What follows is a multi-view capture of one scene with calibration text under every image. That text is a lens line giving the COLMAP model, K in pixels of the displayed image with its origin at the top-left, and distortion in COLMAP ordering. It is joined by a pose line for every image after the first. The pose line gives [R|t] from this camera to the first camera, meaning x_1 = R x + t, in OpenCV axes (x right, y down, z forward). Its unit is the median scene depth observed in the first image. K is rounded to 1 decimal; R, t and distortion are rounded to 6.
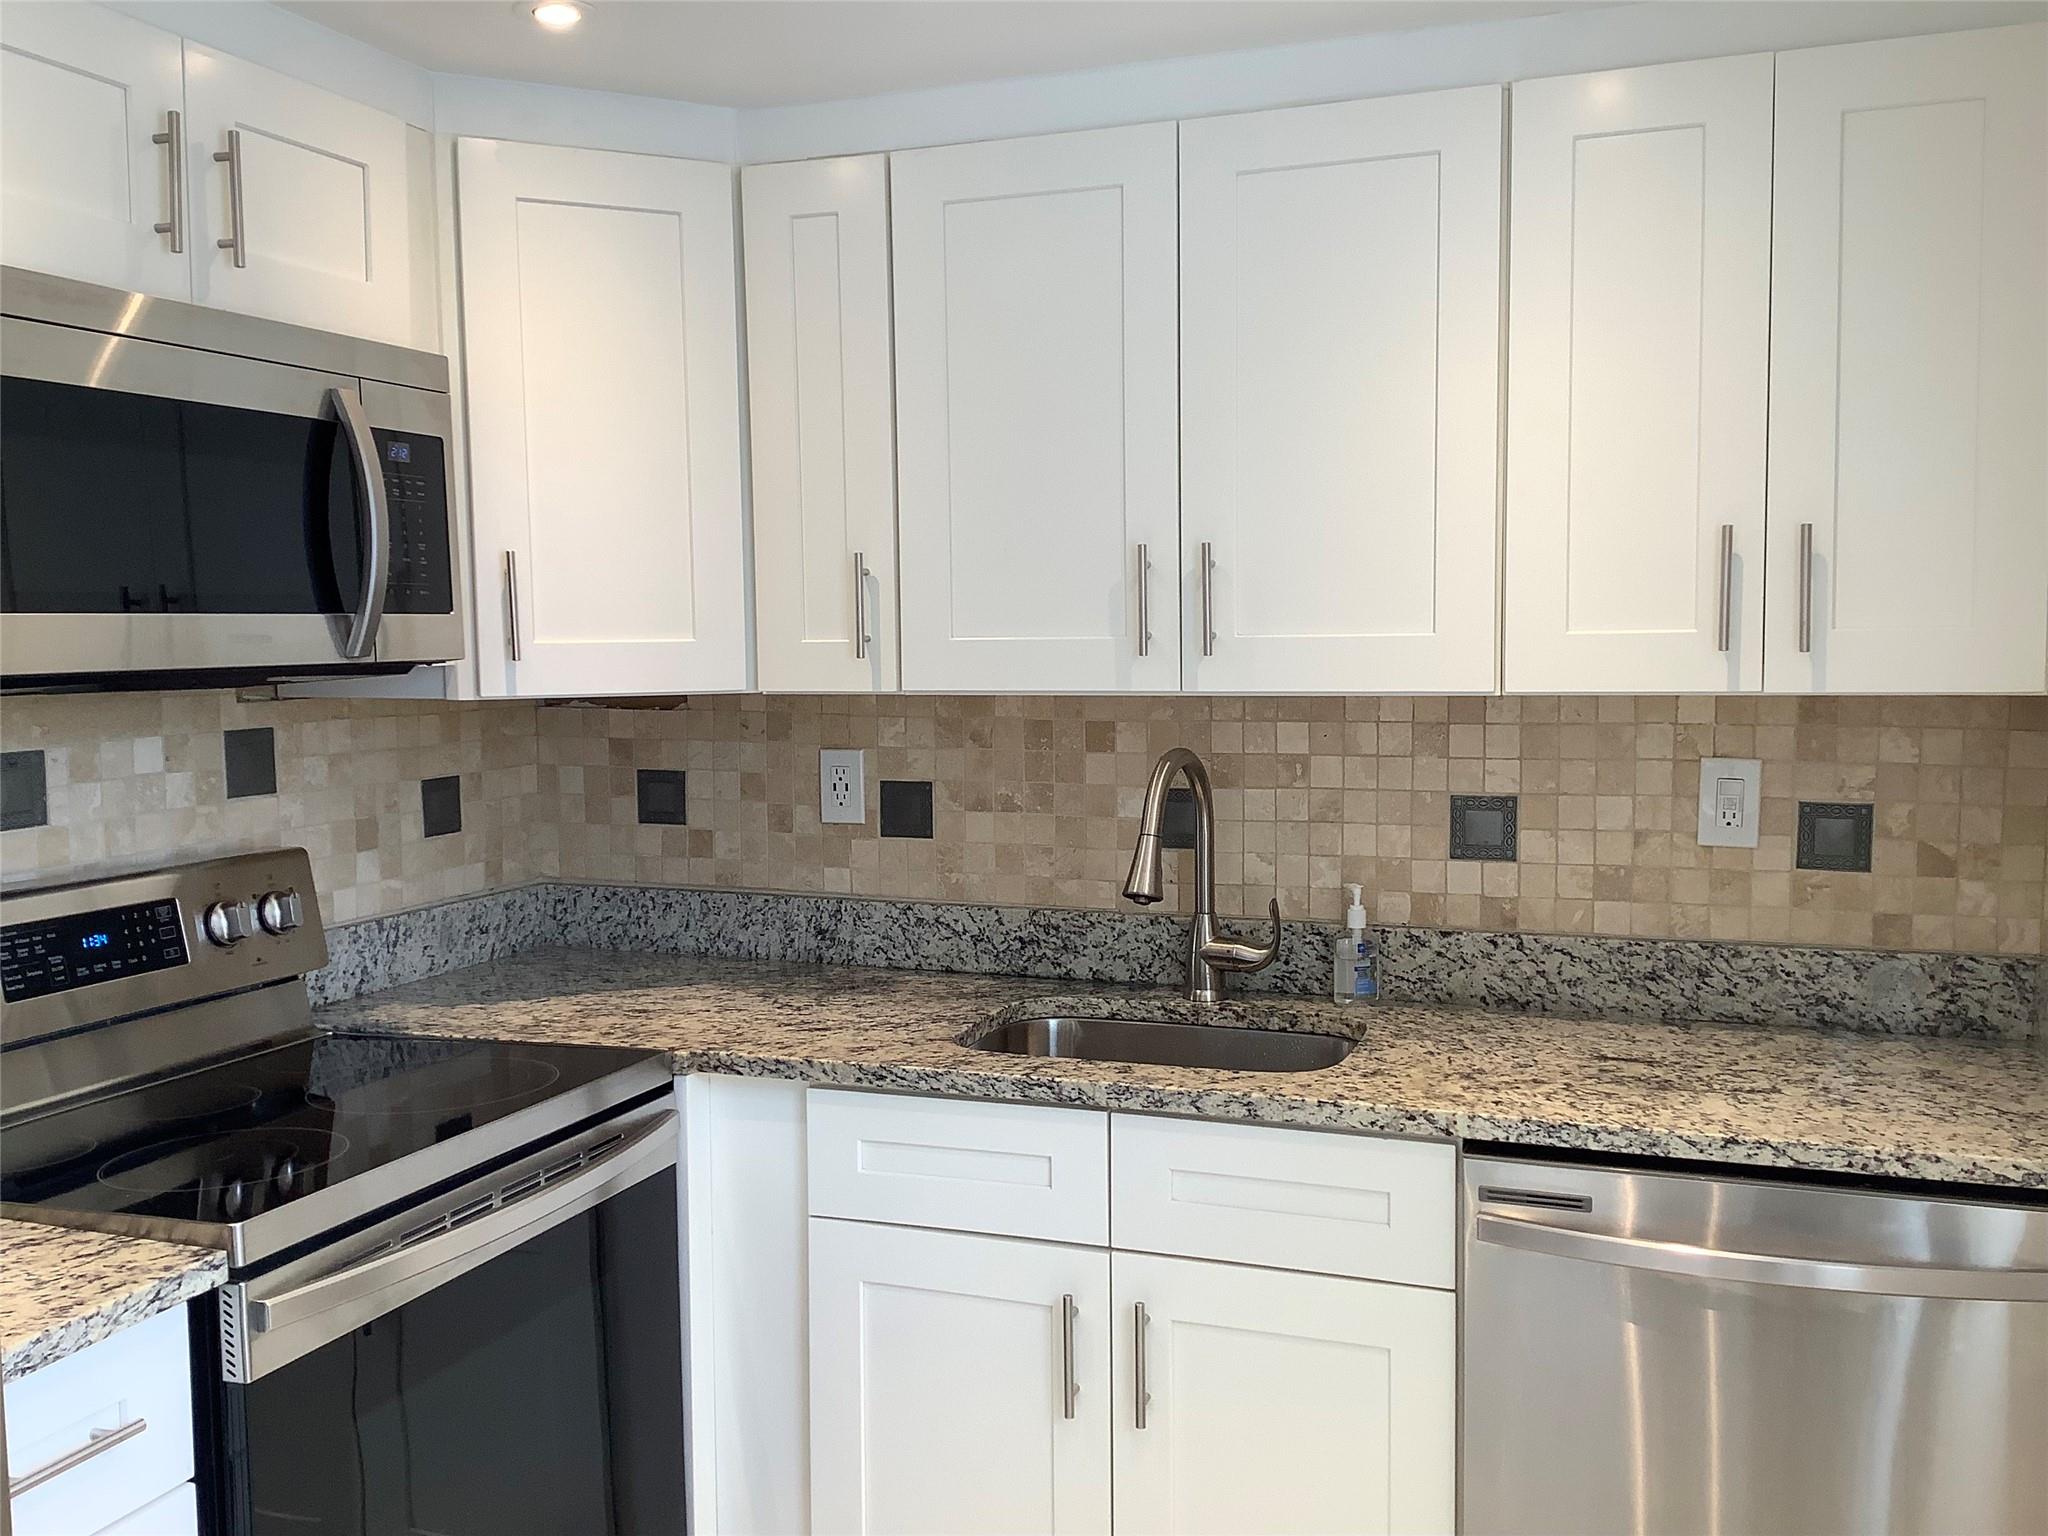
lens RADIAL K [[1829.4, 0, 1027.1], [0, 1829.4, 770.0], [0, 0, 1]] dist [0.128706, -0.222374]
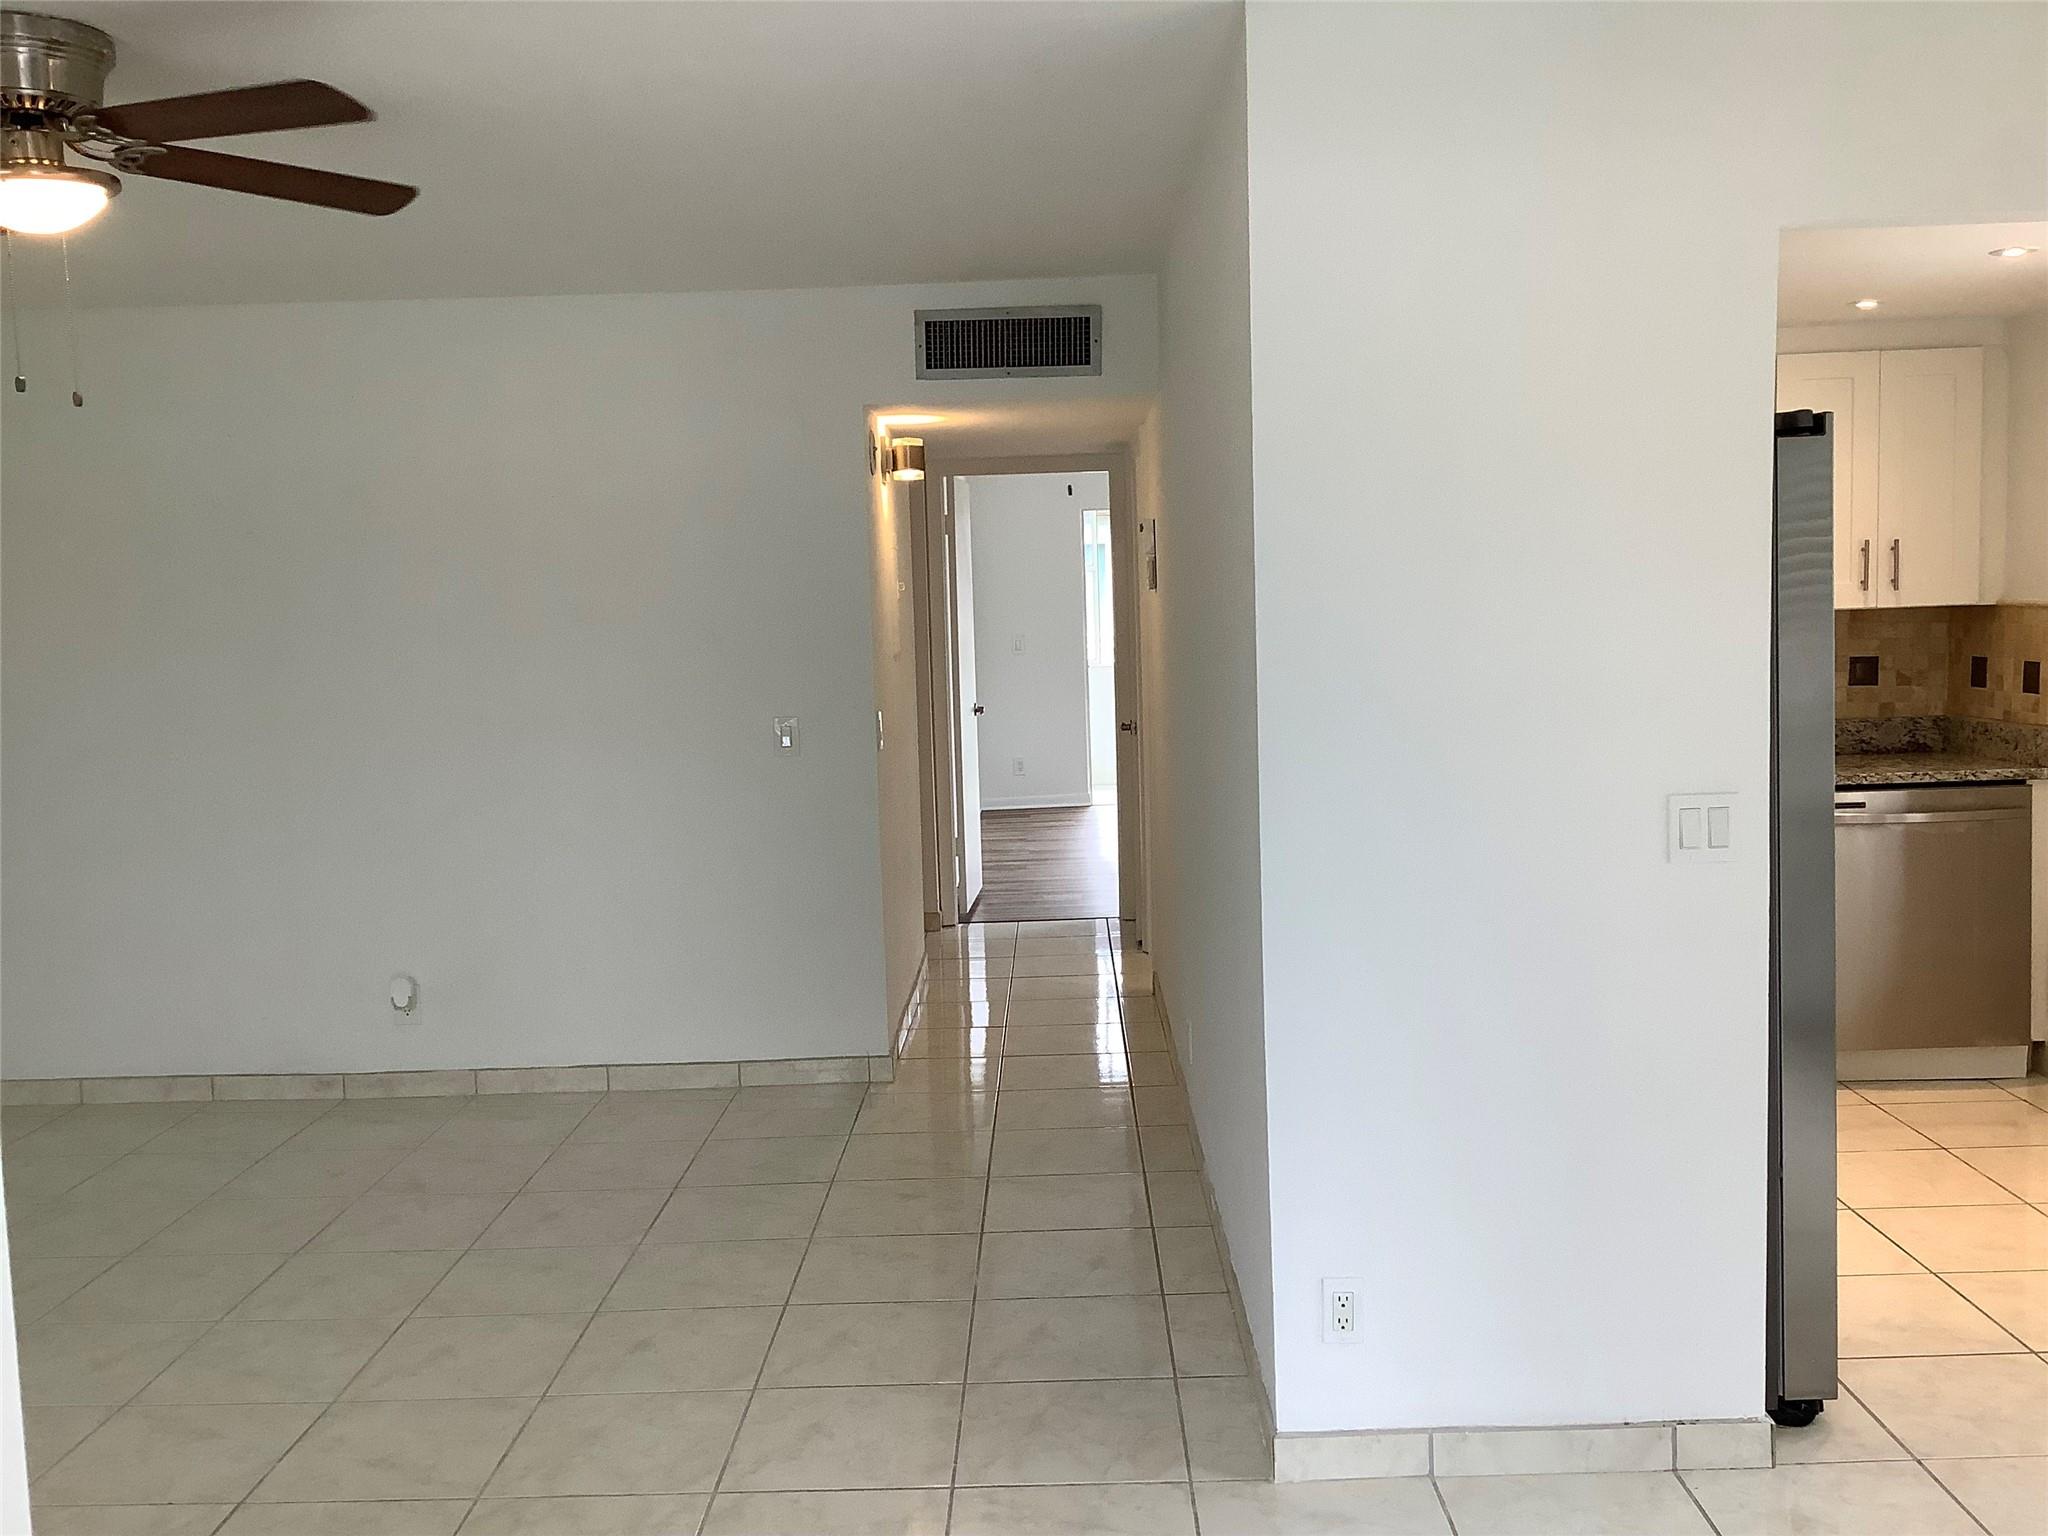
lens RADIAL K [[1829.4, 0, 1027.1], [0, 1829.4, 770.0], [0, 0, 1]] dist [0.128706, -0.222374]
pose [[0.943310, -0.051469, 0.327900, -1.295818], [0.046625, 0.998656, 0.022623, 0.056902], [-0.328623, -0.006052, 0.944442, -0.839425]]
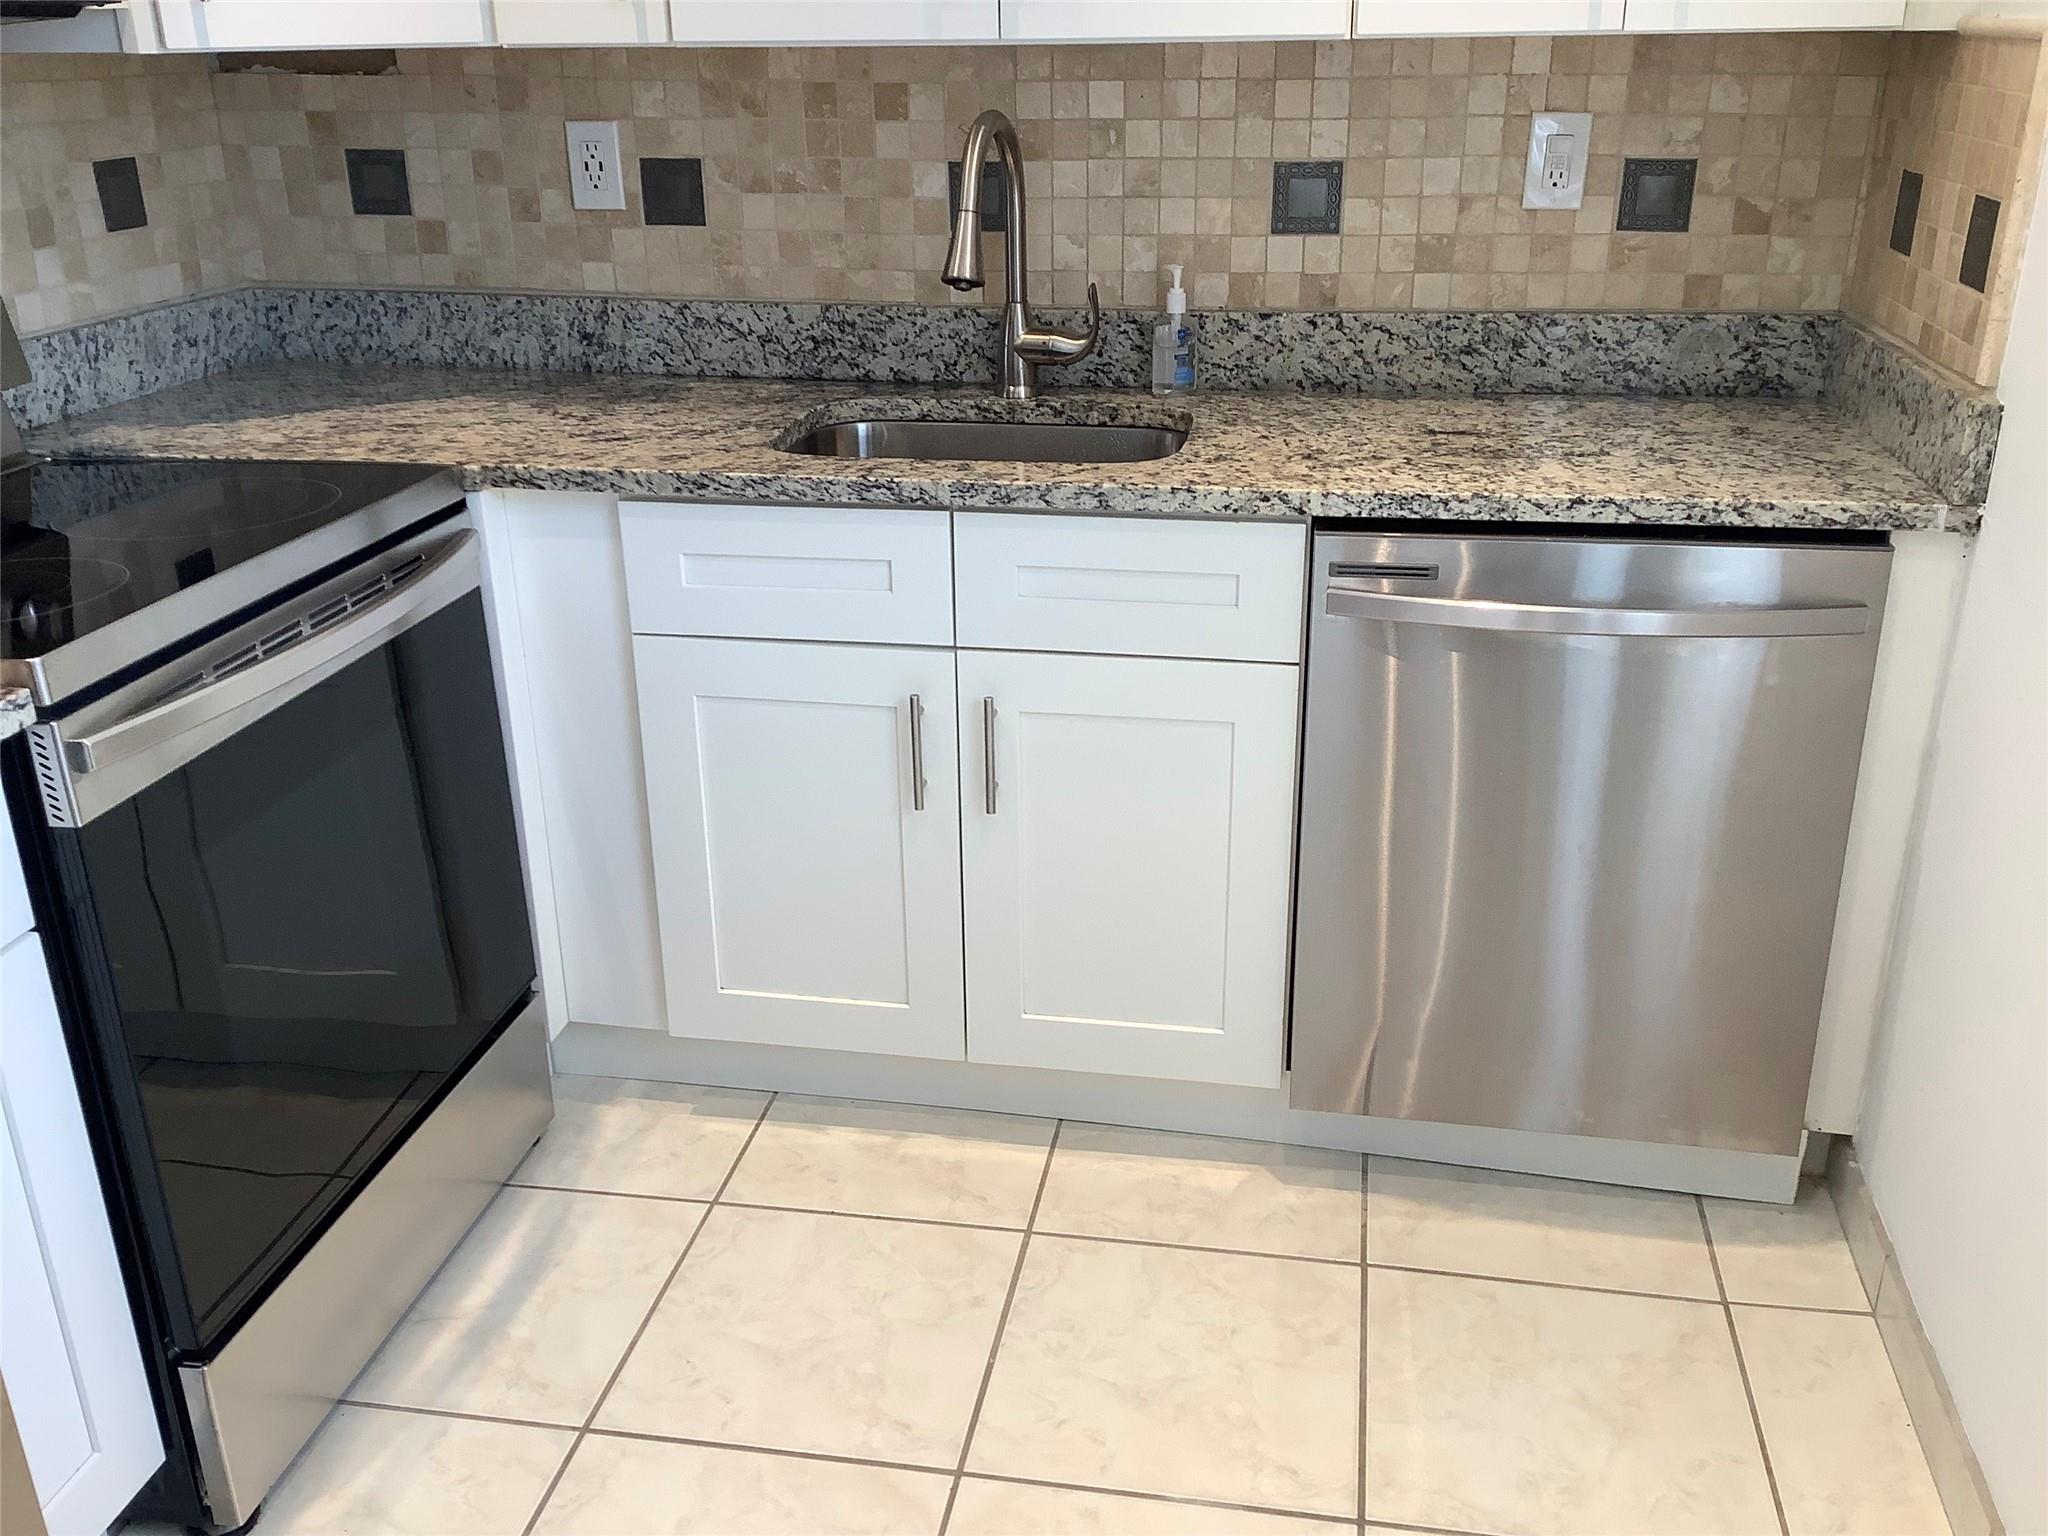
lens RADIAL K [[1829.4, 0, 1027.1], [0, 1829.4, 770.0], [0, 0, 1]] dist [0.128706, -0.222374]
pose [[0.984630, -0.067617, 0.161035, -0.070033], [0.015763, 0.952659, 0.303632, 0.021020], [-0.173942, -0.296427, 0.939082, 0.044302]]
